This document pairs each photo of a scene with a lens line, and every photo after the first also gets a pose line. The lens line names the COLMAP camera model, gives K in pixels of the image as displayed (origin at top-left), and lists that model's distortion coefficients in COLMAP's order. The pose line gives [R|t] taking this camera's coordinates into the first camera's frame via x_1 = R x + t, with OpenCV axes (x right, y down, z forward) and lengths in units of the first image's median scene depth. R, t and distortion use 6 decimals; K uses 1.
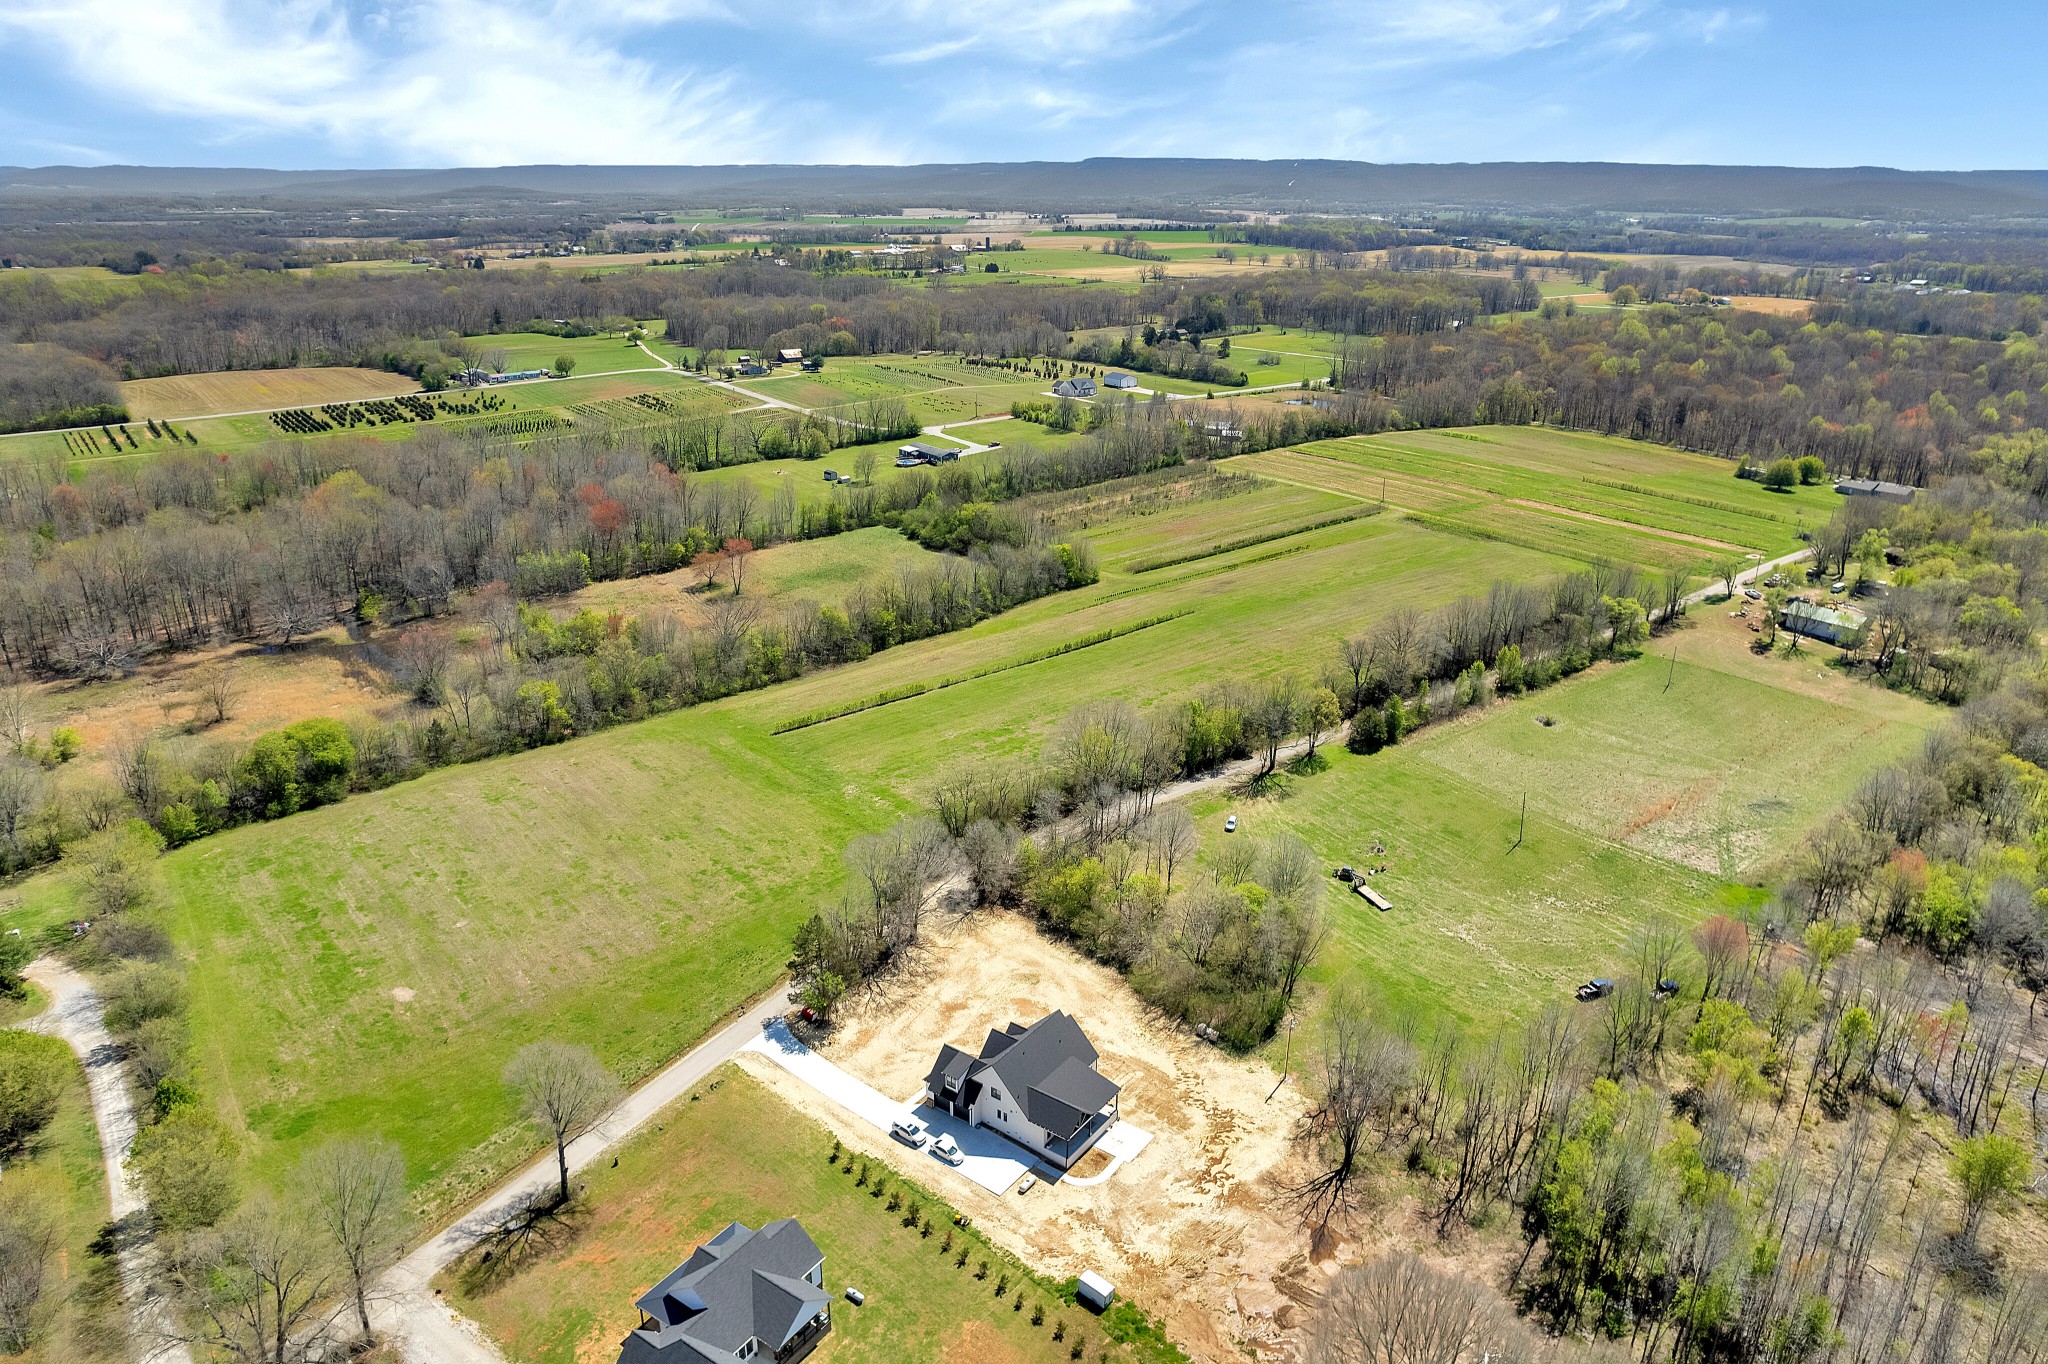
lens RADIAL K [[1332.5, 0, 1026.2], [0, 1332.5, 675.2], [0, 0, 1]] dist [-0.074930, 0.066485]
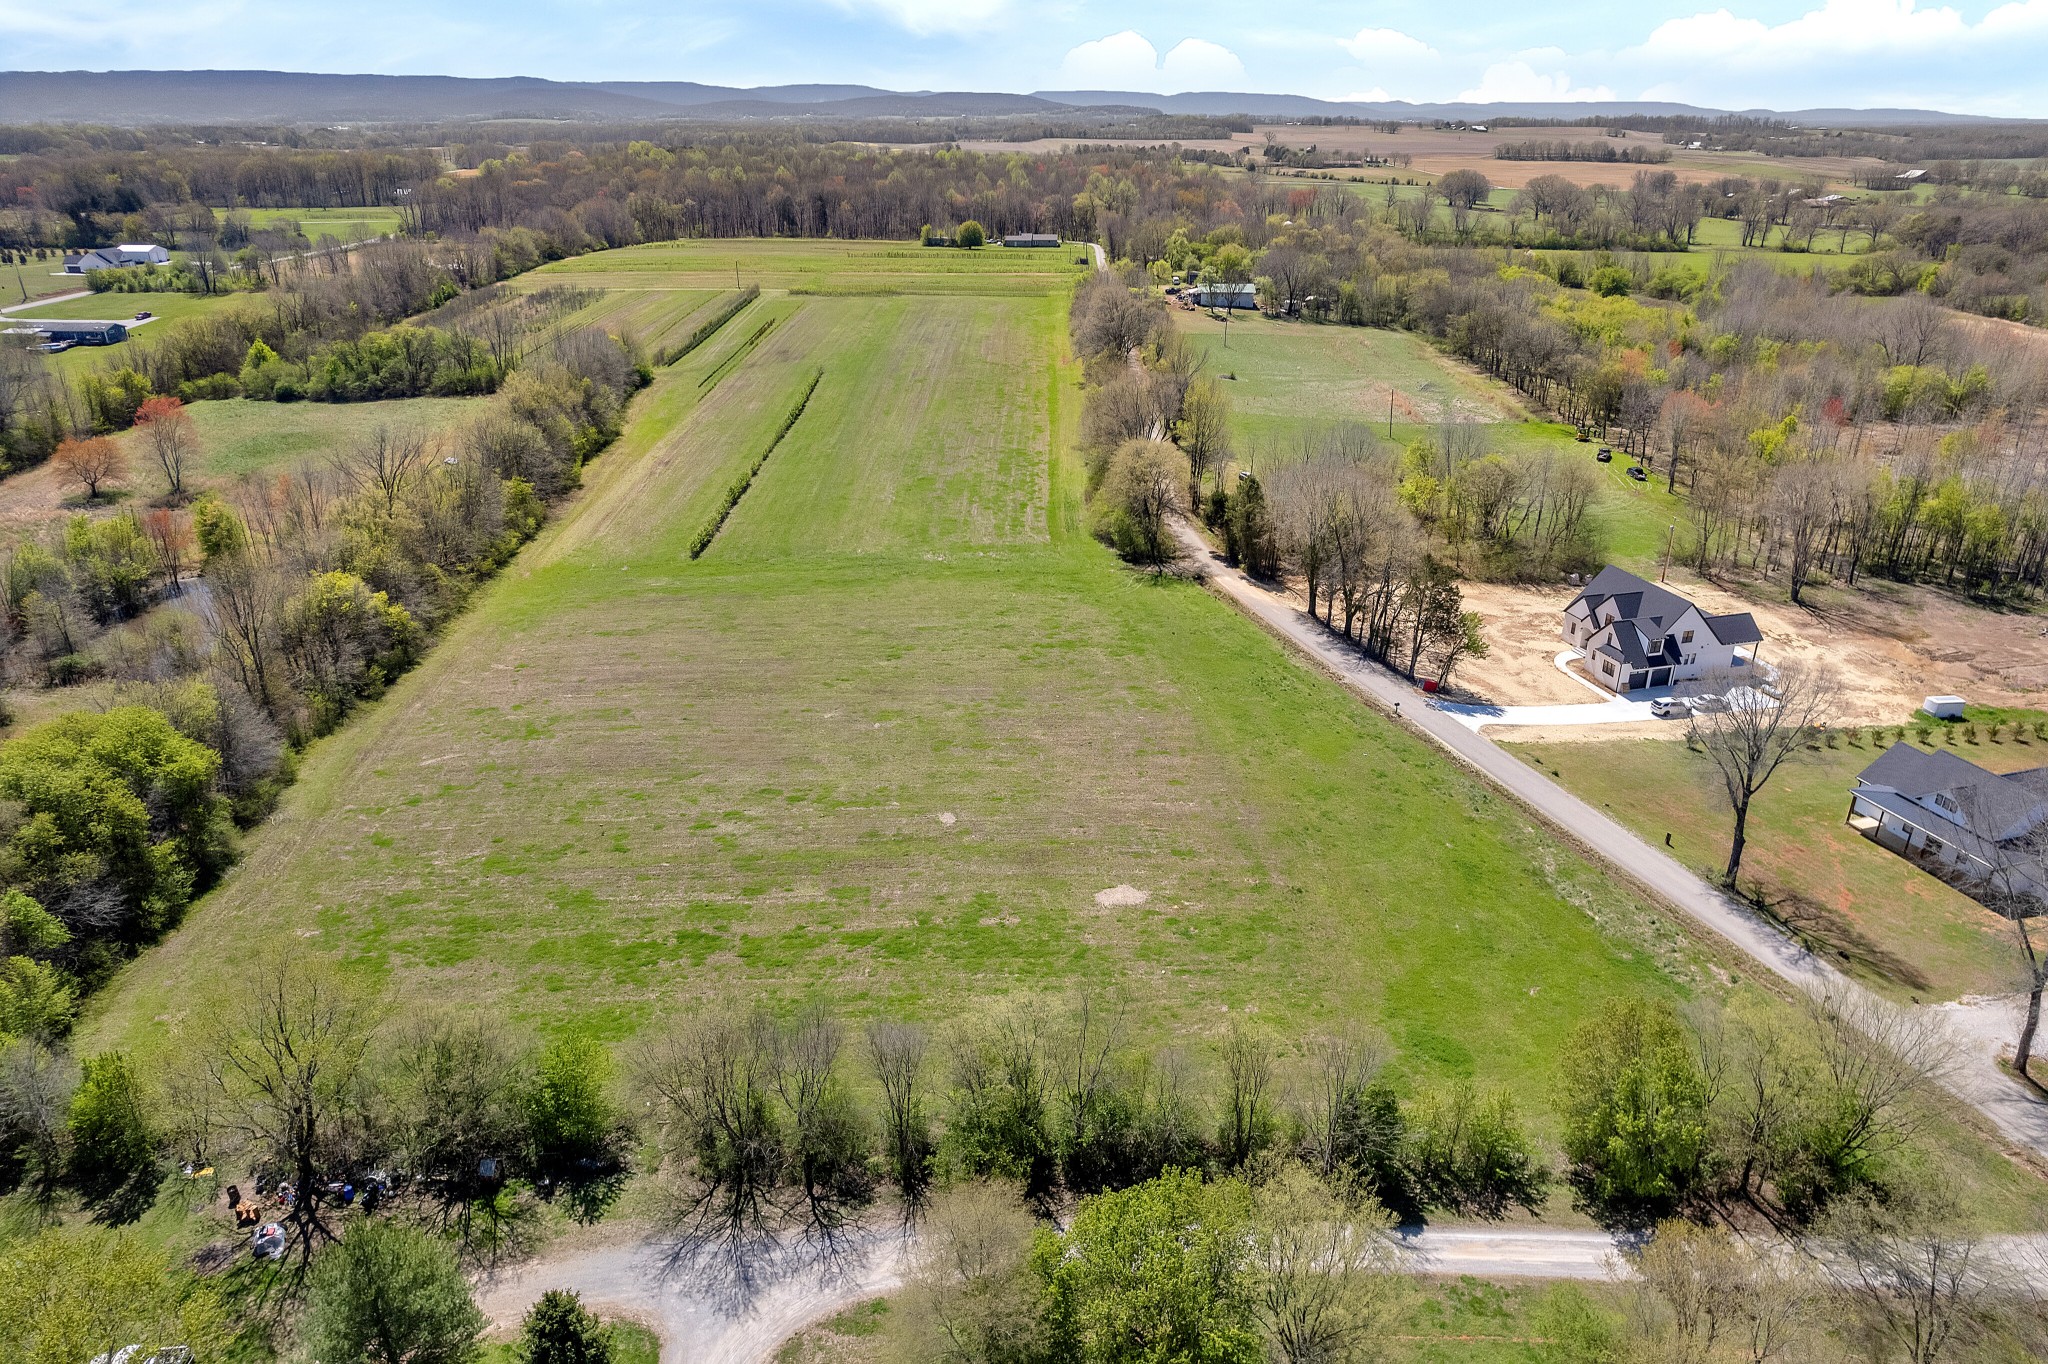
lens RADIAL K [[1332.5, 0, 1026.2], [0, 1332.5, 675.2], [0, 0, 1]] dist [-0.074930, 0.066485]
pose [[0.621417, -0.317008, 0.716483, -0.319035], [0.278588, 0.944127, 0.176105, 0.015818], [-0.732277, 0.090169, 0.675011, 0.233337]]
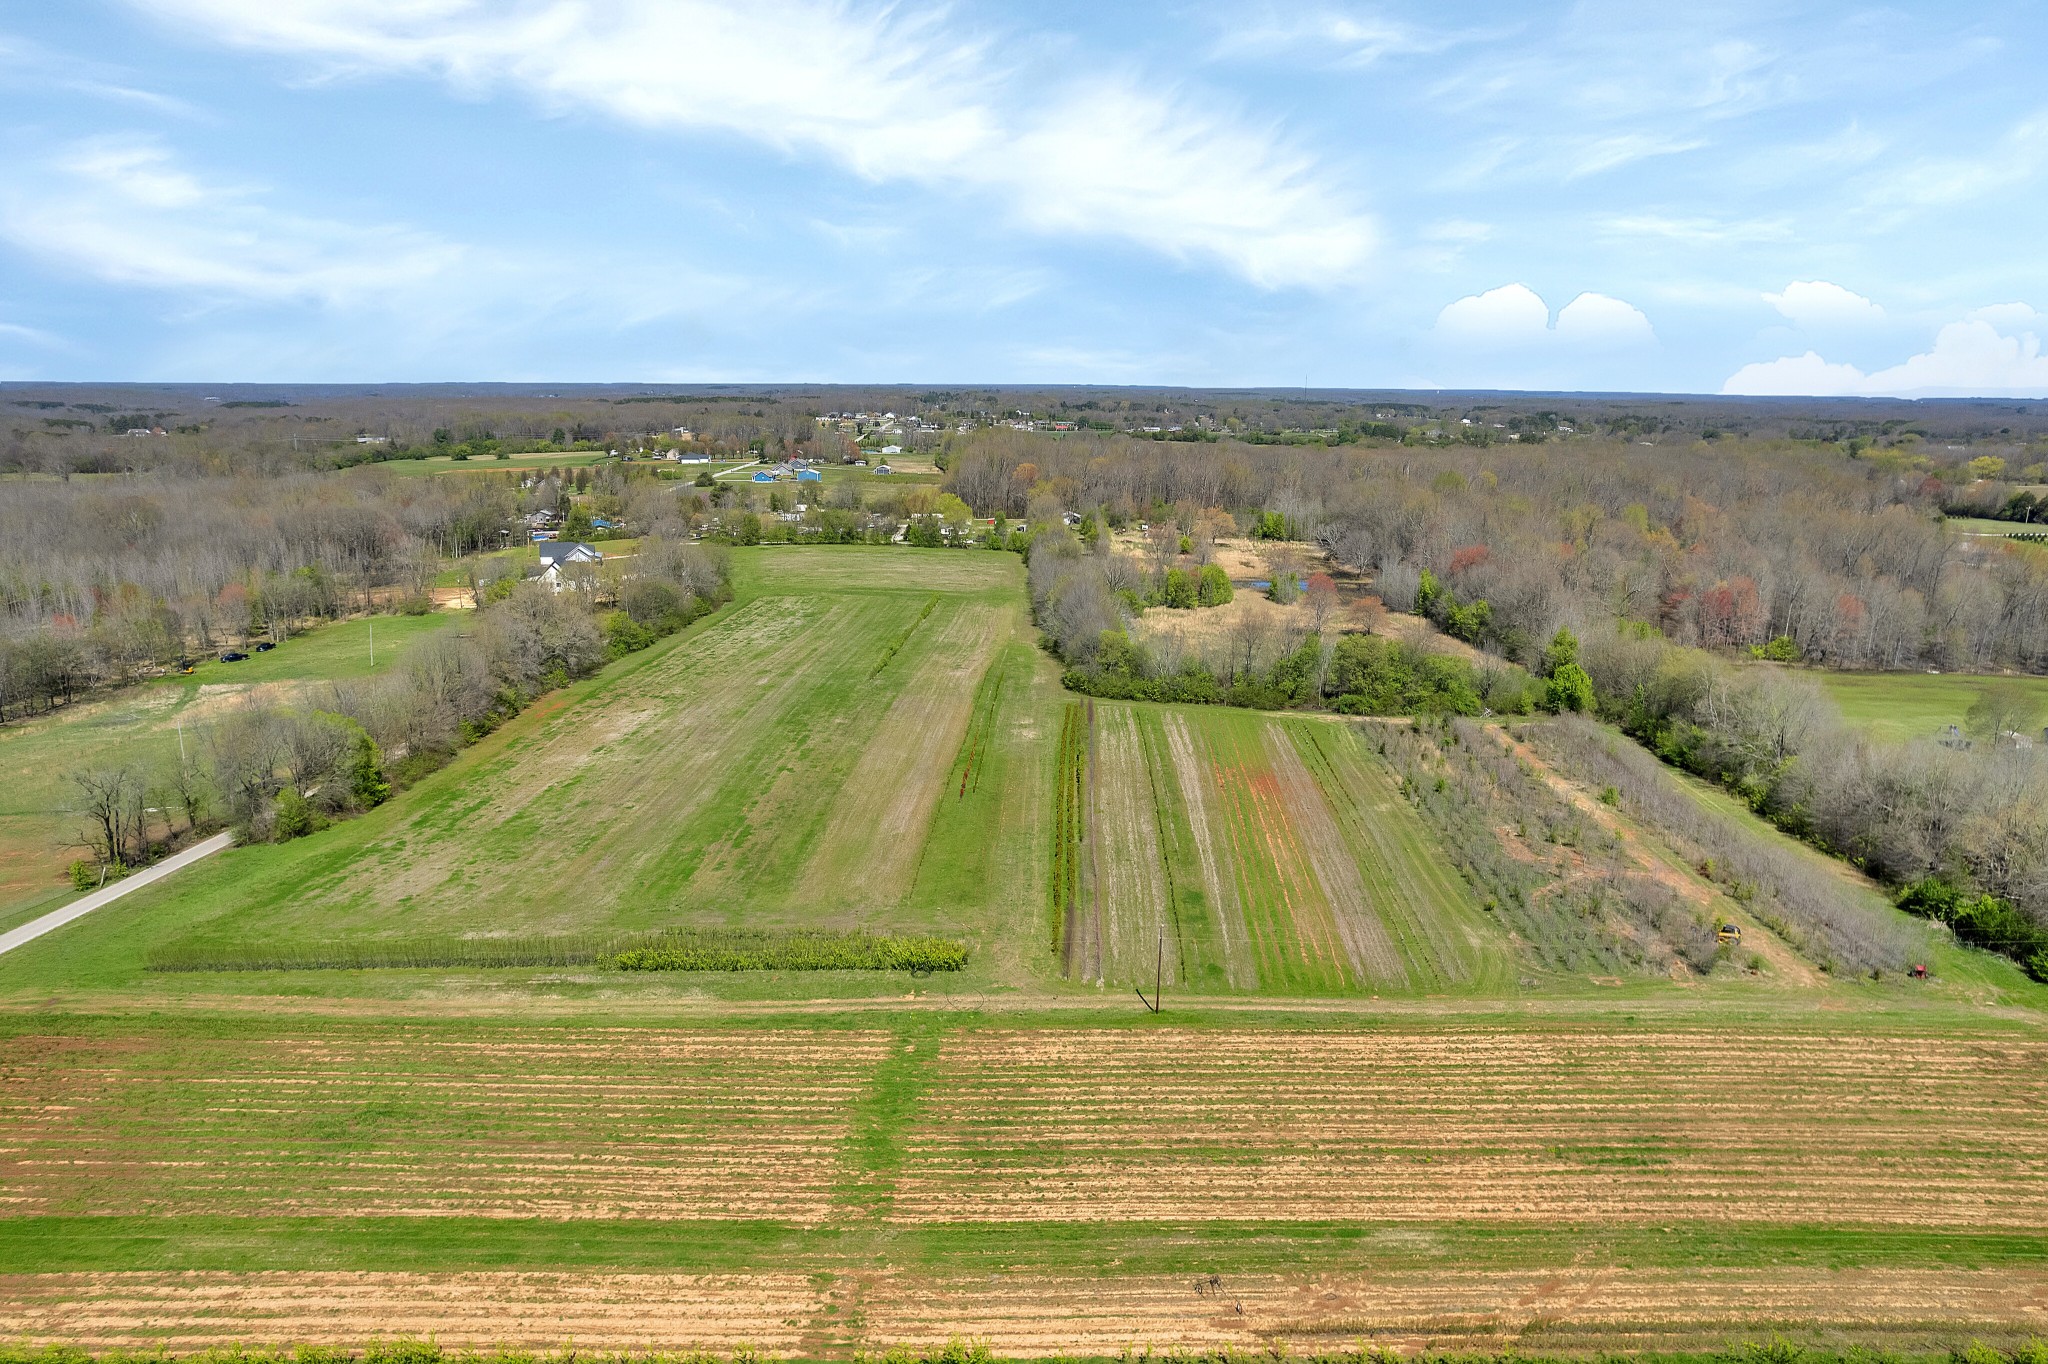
lens RADIAL K [[1332.5, 0, 1026.2], [0, 1332.5, 675.2], [0, 0, 1]] dist [-0.074930, 0.066485]
pose [[-0.648149, 0.150747, -0.746444, 0.424800], [-0.279187, 0.864919, 0.417097, -0.261740], [0.708490, 0.478738, -0.518510, 0.984216]]
